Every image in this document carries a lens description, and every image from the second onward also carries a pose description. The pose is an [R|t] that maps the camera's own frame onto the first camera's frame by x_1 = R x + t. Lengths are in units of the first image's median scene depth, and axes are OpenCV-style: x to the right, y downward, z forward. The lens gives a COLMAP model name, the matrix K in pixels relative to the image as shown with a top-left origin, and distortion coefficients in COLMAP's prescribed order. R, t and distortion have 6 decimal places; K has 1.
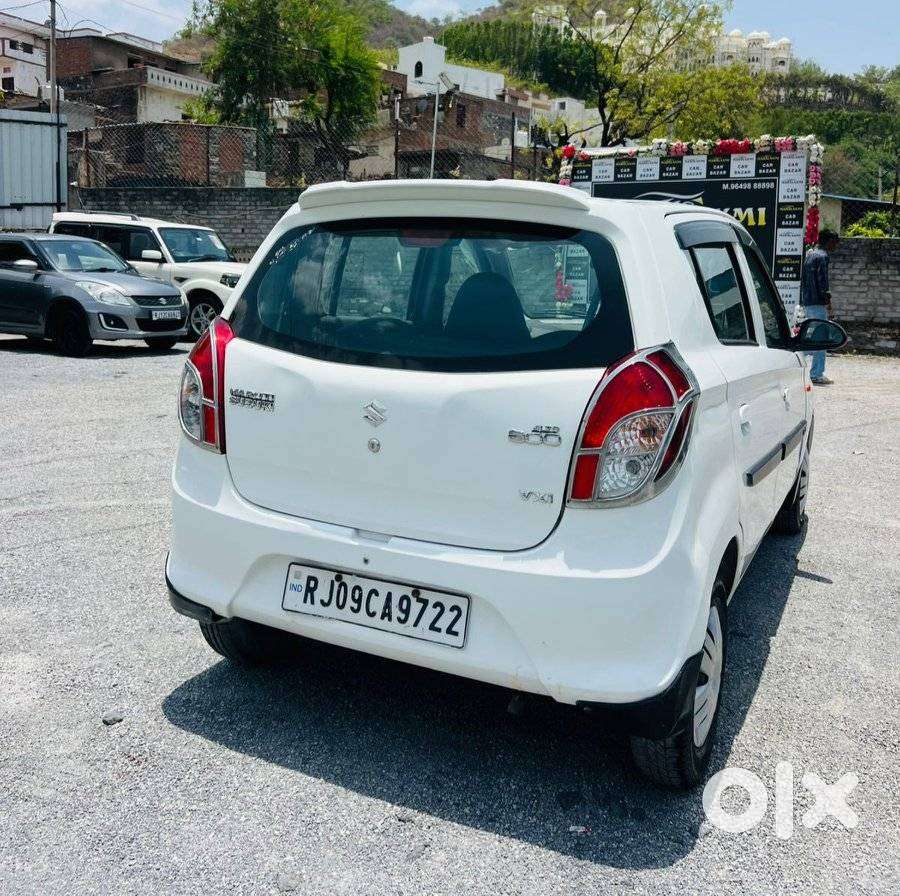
lens RADIAL K [[945.3, 0, 433.1], [0, 945.3, 396.9], [0, 0, 1]] dist [0.058321, -0.094946]
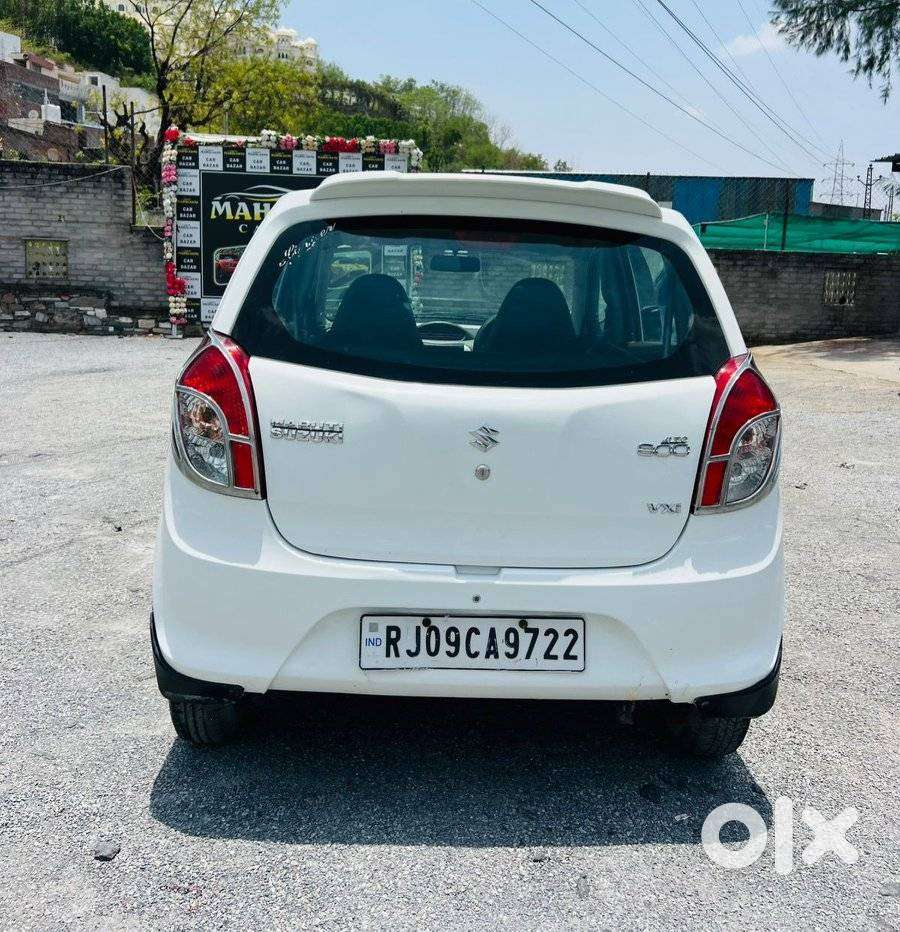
lens RADIAL K [[937.2, 0, 494.8], [0, 937.2, 434.8], [0, 0, 1]] dist [0.039614, -0.055163]
pose [[0.862154, -0.075656, 0.500966, -0.355865], [0.051352, 0.996745, 0.062151, -0.028604], [-0.504037, -0.027858, 0.863233, 0.152905]]
